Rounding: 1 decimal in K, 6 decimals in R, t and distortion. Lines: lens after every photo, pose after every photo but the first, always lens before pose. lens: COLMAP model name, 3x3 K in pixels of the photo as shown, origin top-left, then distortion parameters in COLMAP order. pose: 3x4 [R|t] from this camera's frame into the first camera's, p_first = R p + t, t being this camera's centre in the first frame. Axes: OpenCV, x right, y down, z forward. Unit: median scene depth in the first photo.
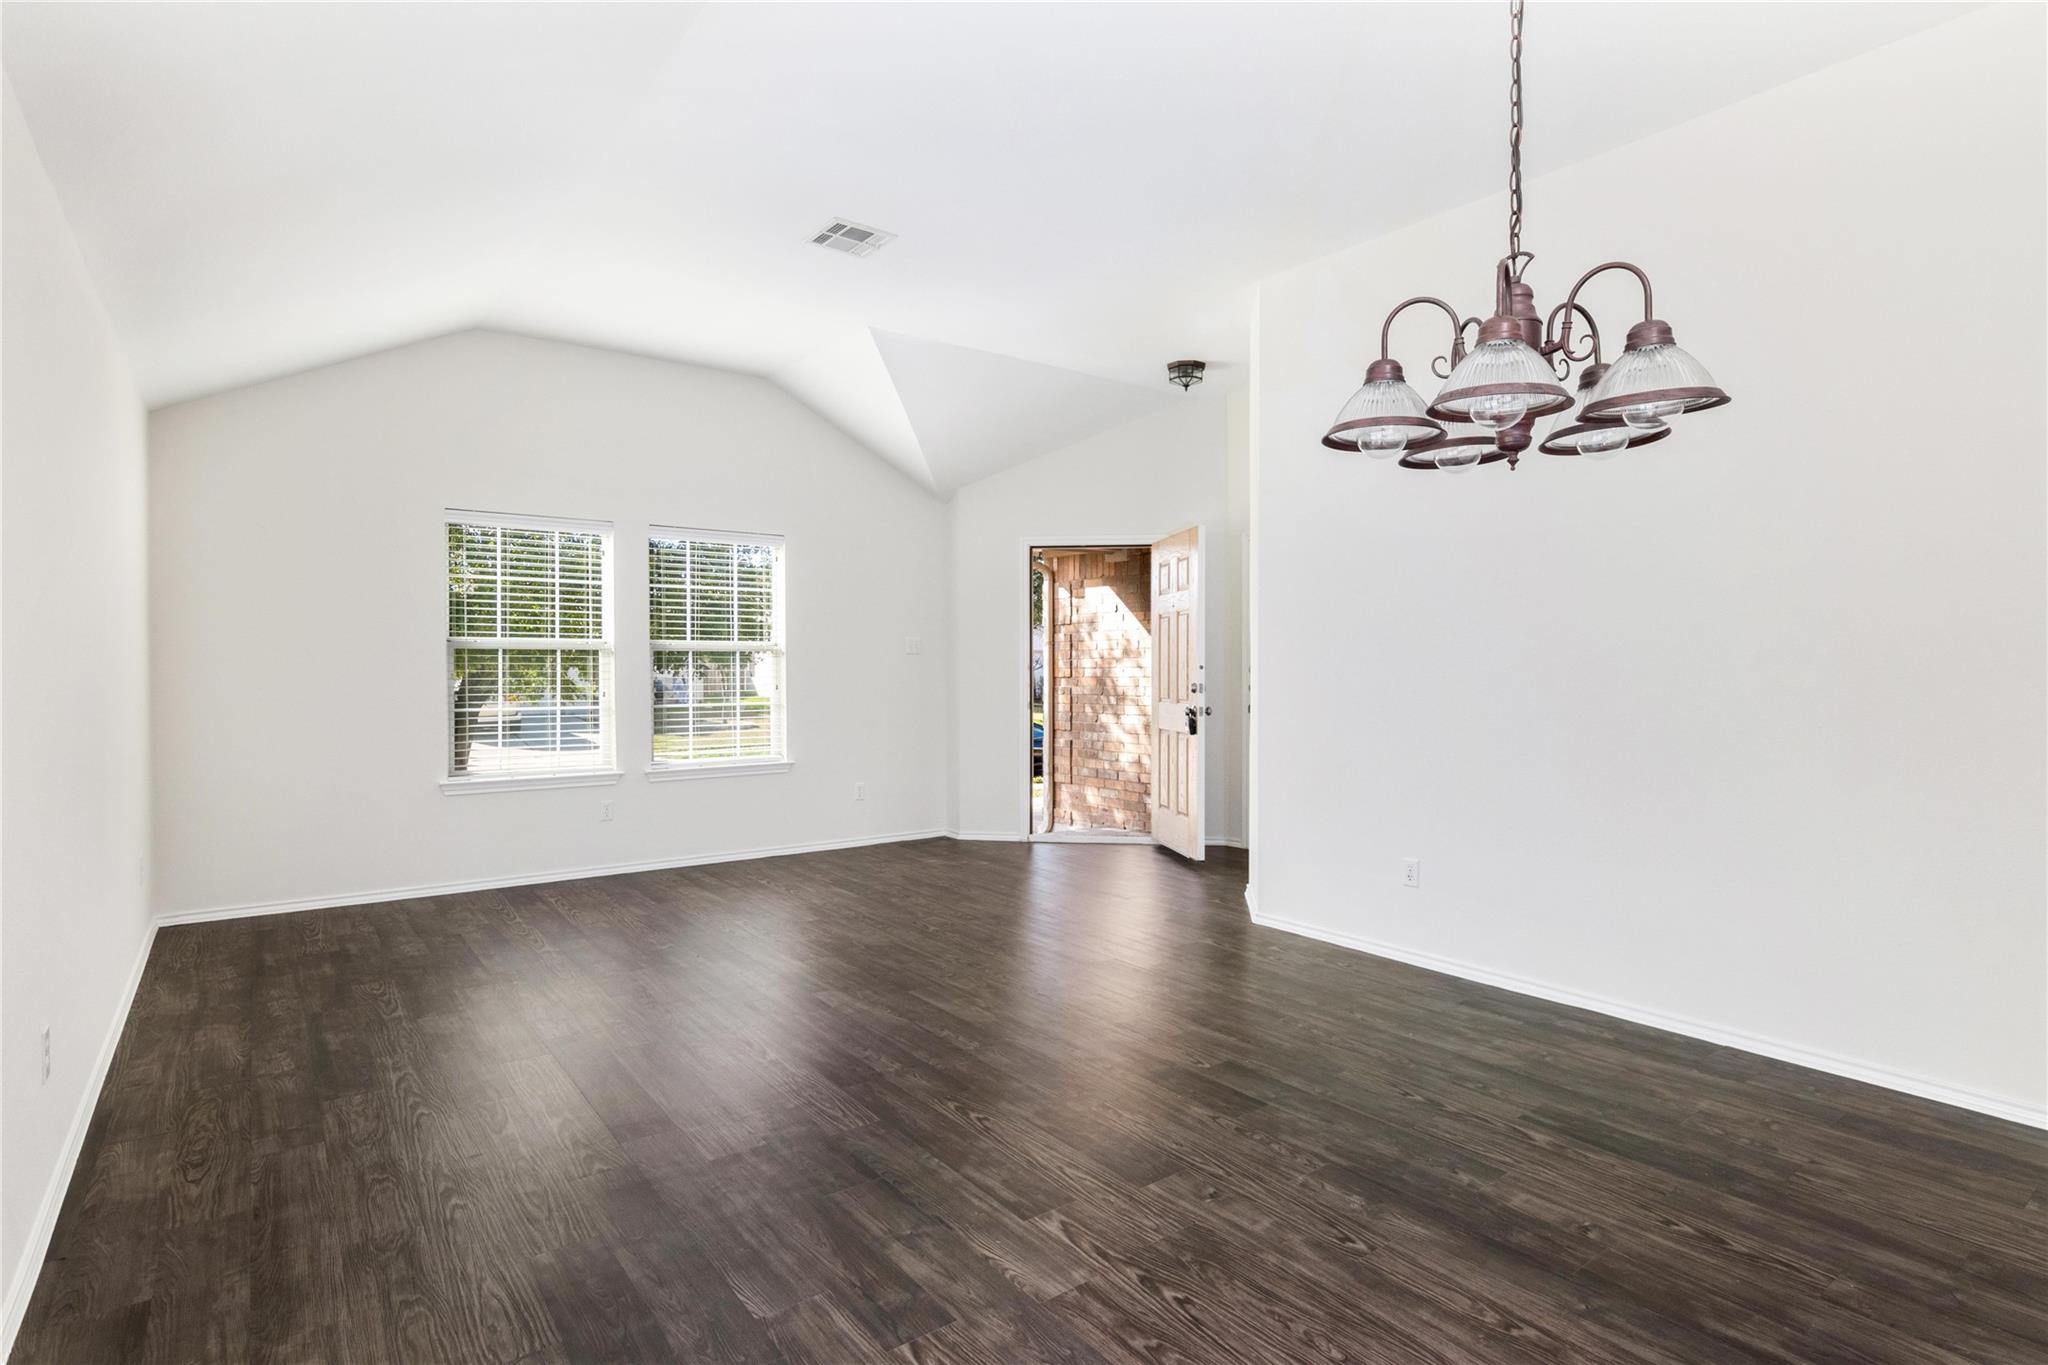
lens RADIAL K [[1079.1, 0, 1018.1], [0, 1079.1, 675.1], [0, 0, 1]] dist [-0.007860, 0.002166]
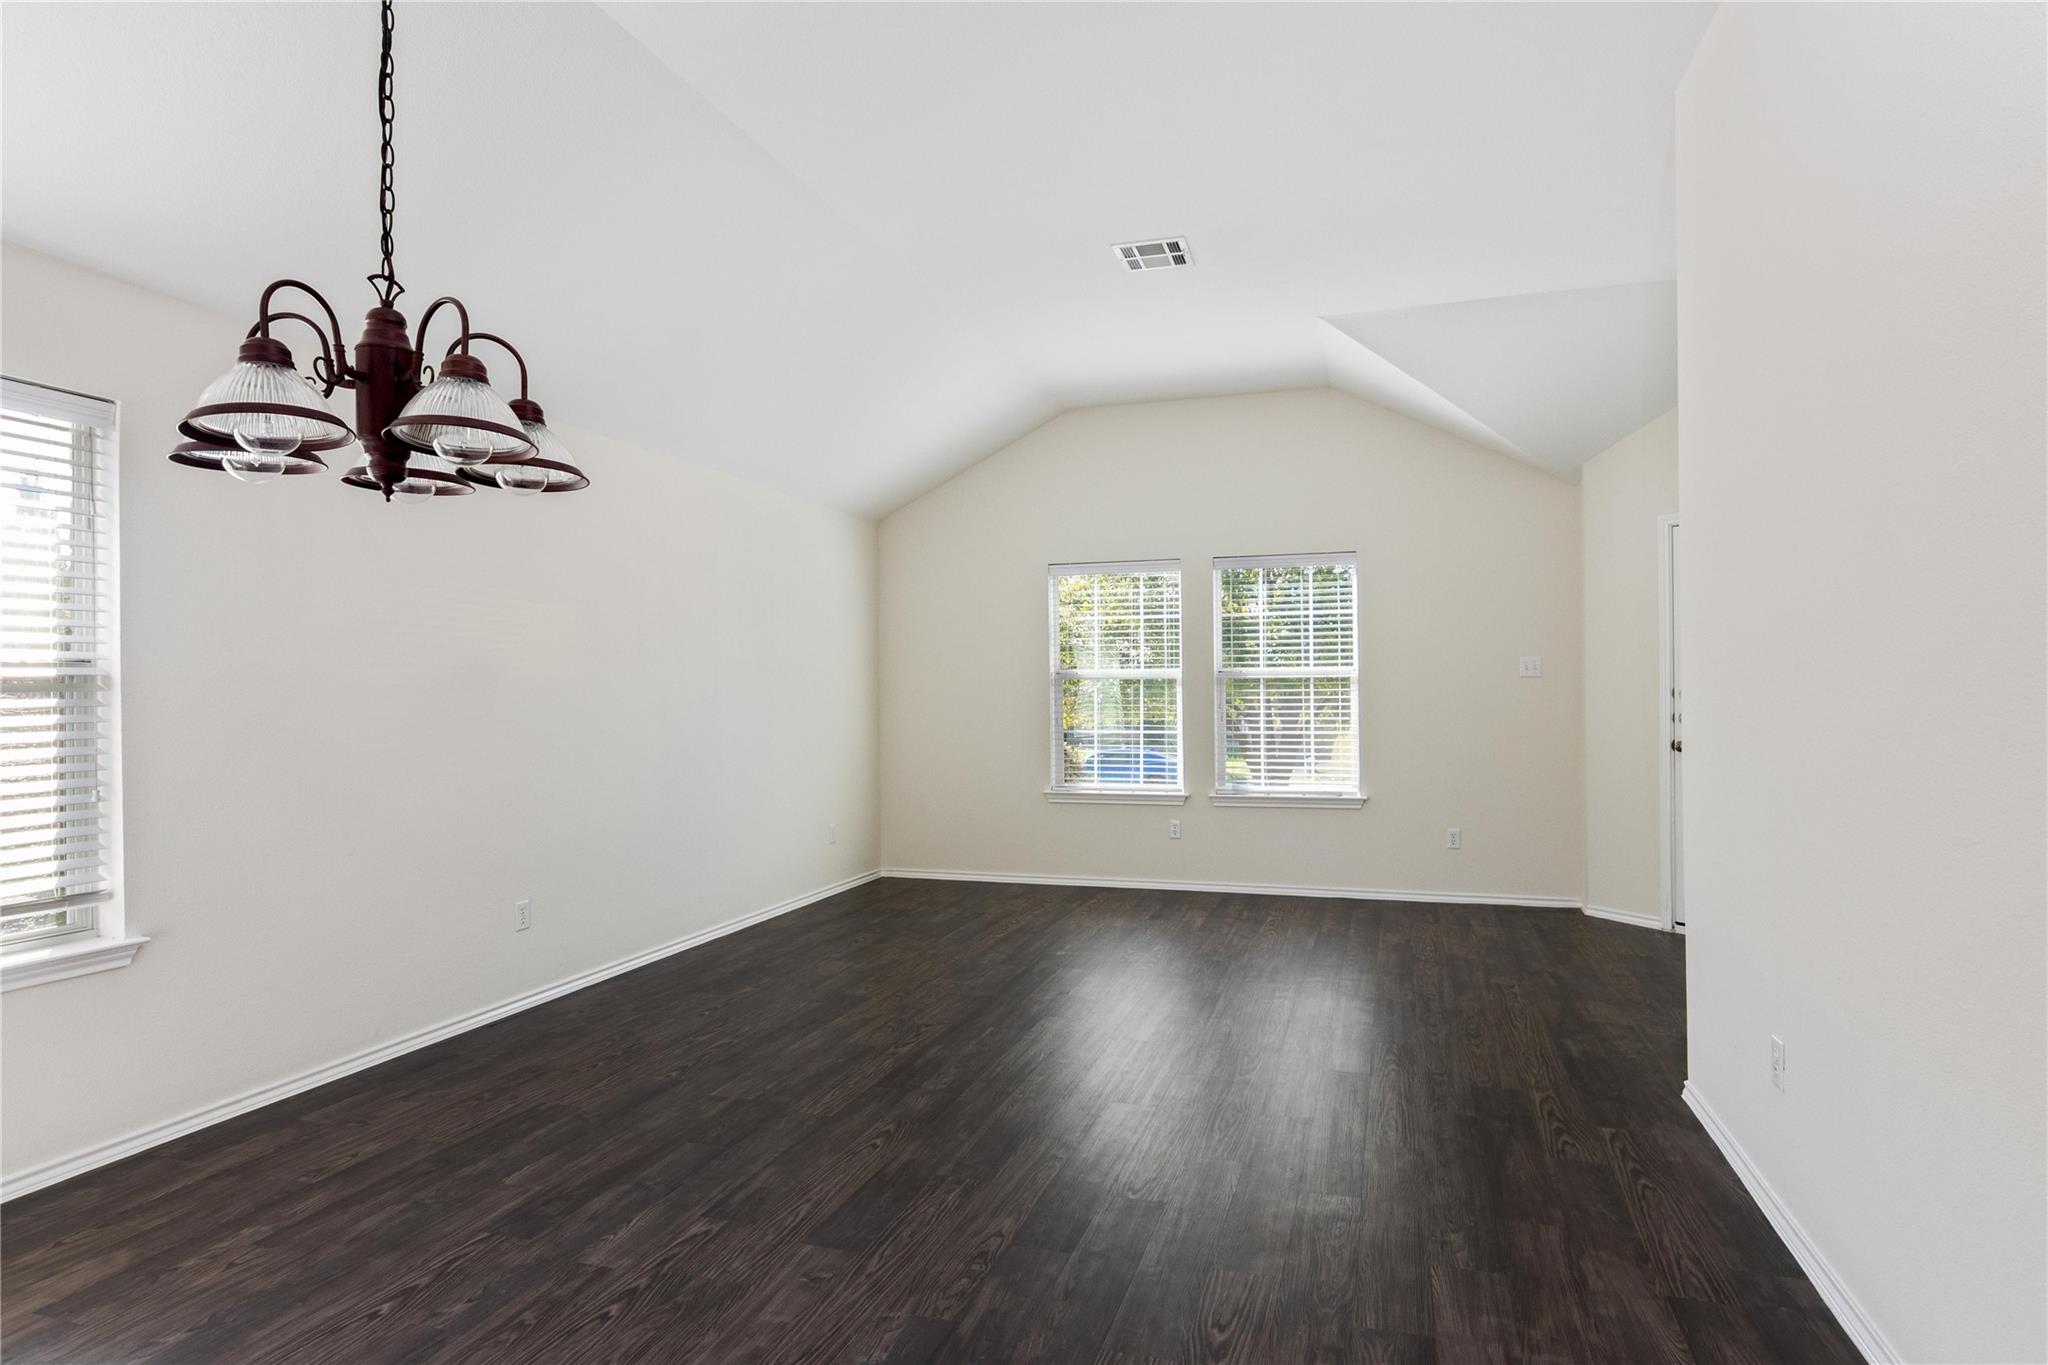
lens RADIAL K [[1079.1, 0, 1012.2], [0, 1079.1, 686.5], [0, 0, 1]] dist [-0.007860, 0.002166]
pose [[0.580248, -0.007688, -0.814404, 0.873684], [0.001086, 0.999962, -0.008666, -0.020532], [0.814439, 0.004144, 0.580234, 0.495002]]
